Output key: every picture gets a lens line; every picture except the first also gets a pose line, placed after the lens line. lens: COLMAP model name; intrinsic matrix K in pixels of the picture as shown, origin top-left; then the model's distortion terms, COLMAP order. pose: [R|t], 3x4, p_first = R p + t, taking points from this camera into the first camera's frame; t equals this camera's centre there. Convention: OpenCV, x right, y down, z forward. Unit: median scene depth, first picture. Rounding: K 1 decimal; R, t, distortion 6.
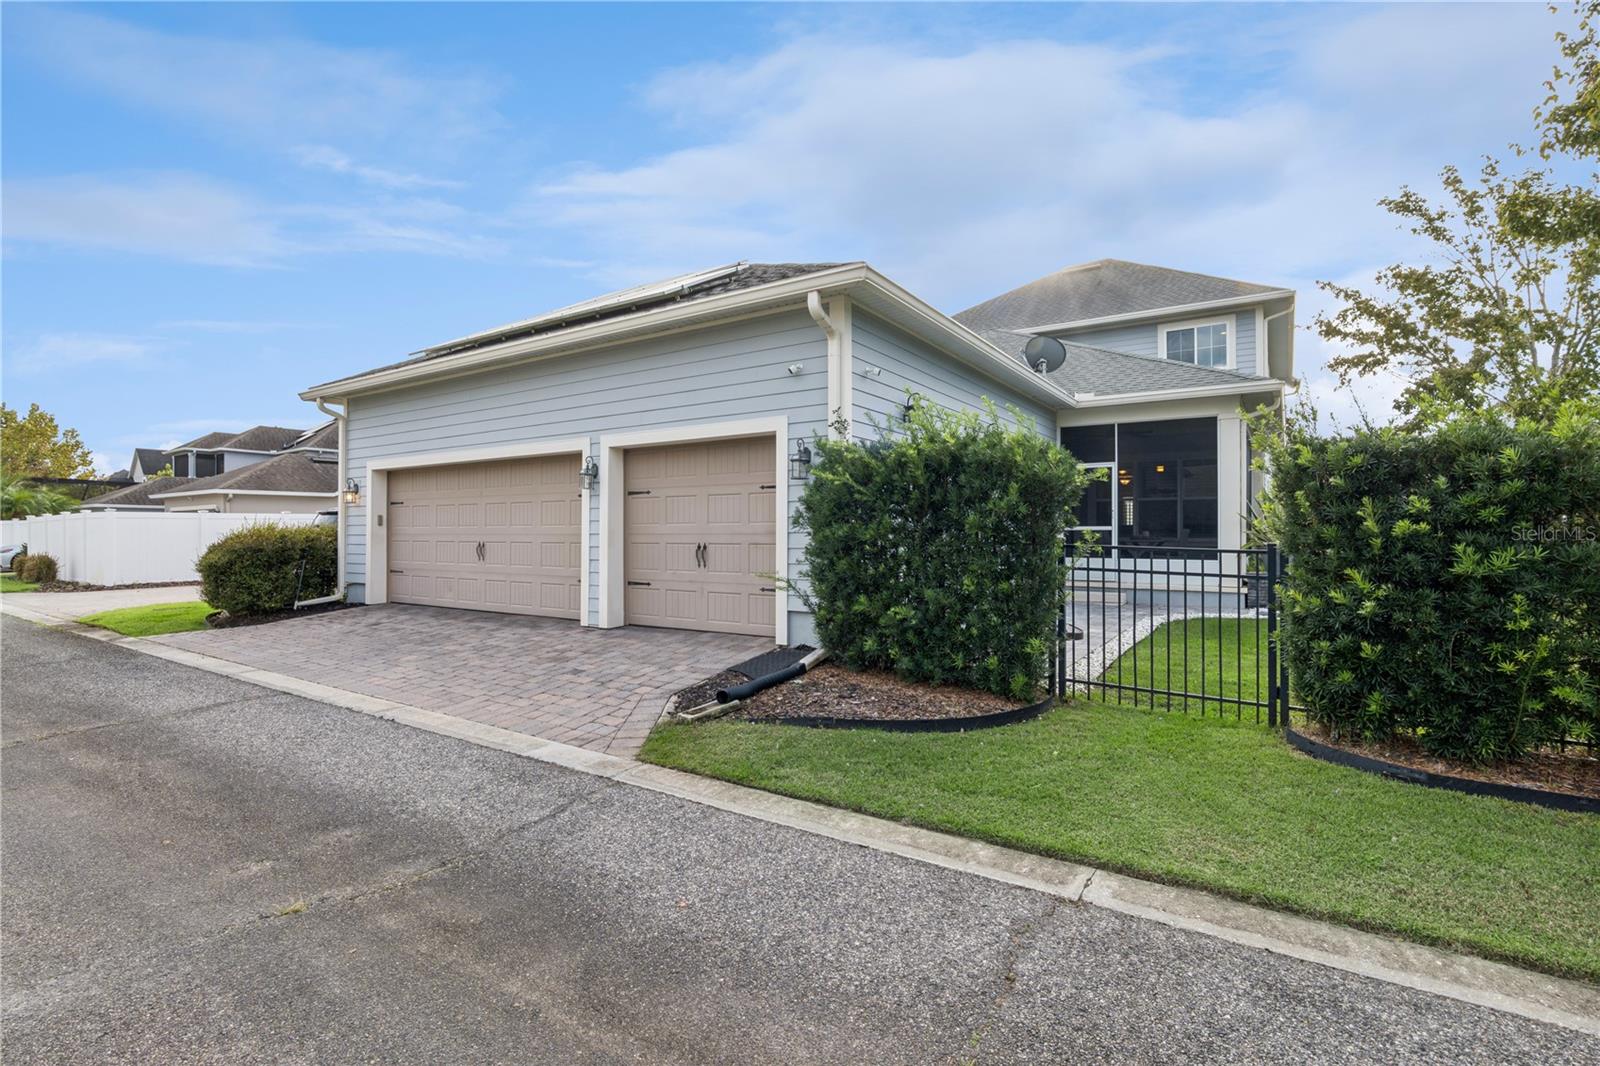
lens RADIAL K [[740.7, 0, 790.3], [0, 740.7, 545.1], [0, 0, 1]] dist [0.001145, 0.000562]
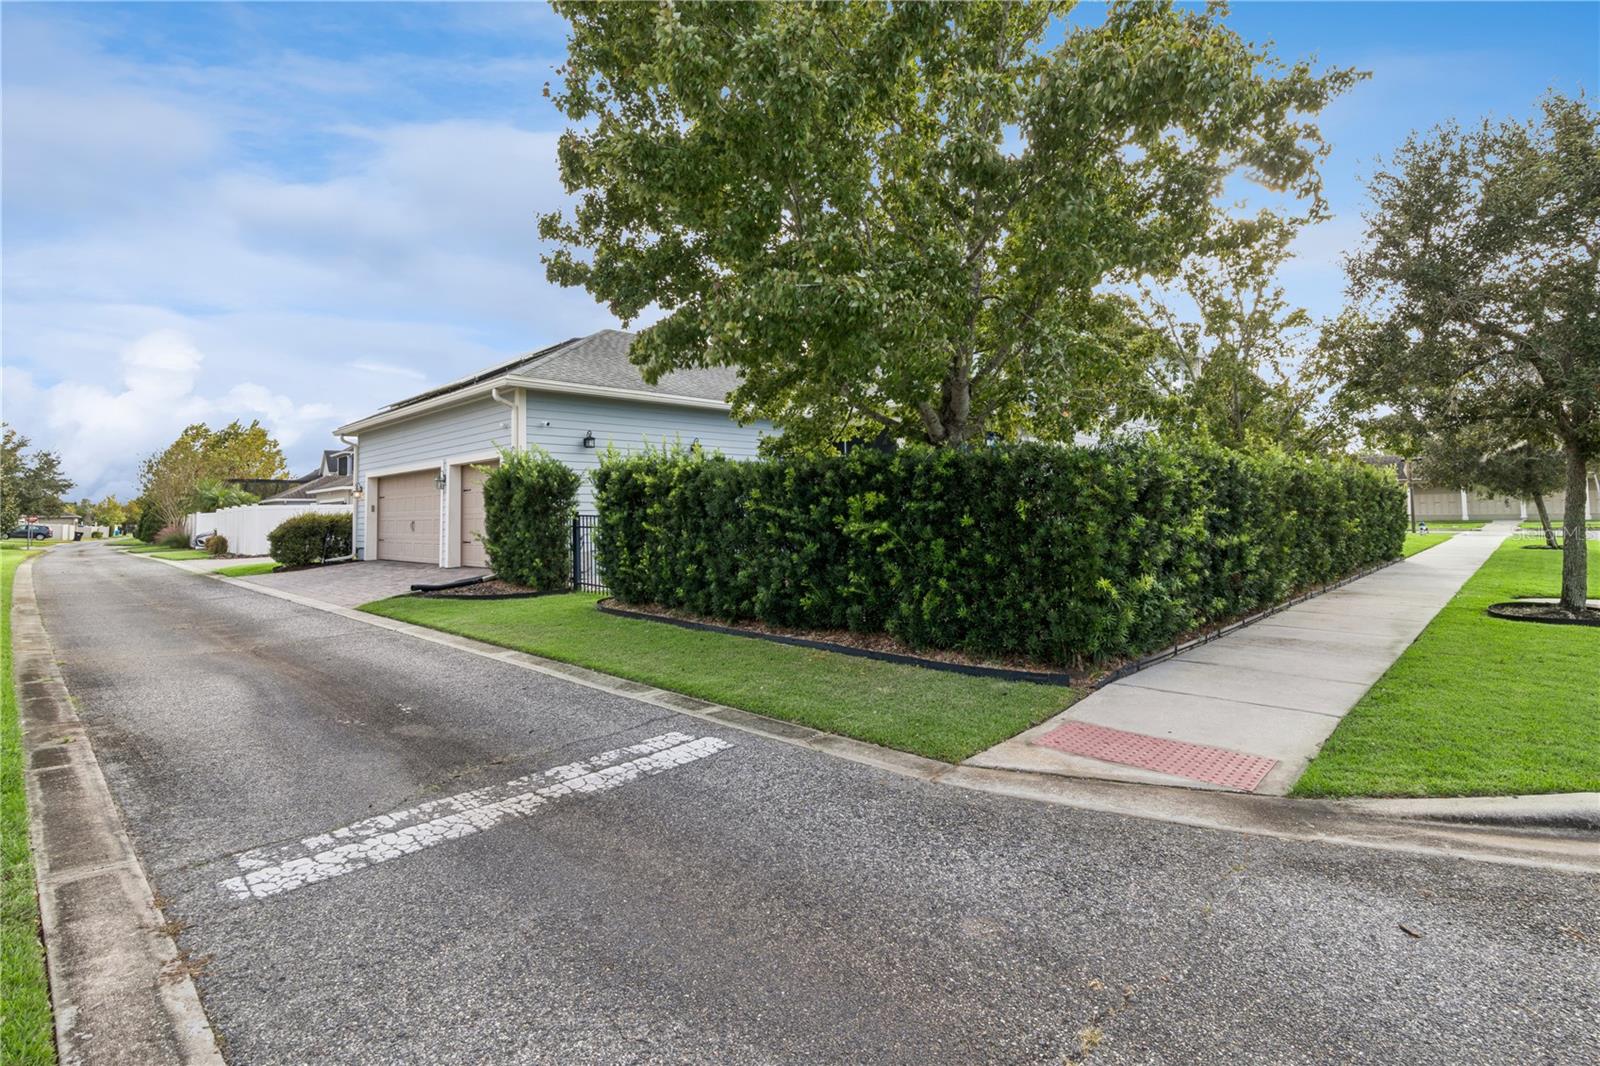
lens RADIAL K [[740.7, 0, 808.2], [0, 740.7, 517.8], [0, 0, 1]] dist [0.001145, 0.000562]
pose [[0.987003, -0.007628, -0.160519, 0.637222], [0.004286, 0.999767, -0.021158, 0.024806], [0.160643, 0.020195, 0.986806, -0.435568]]
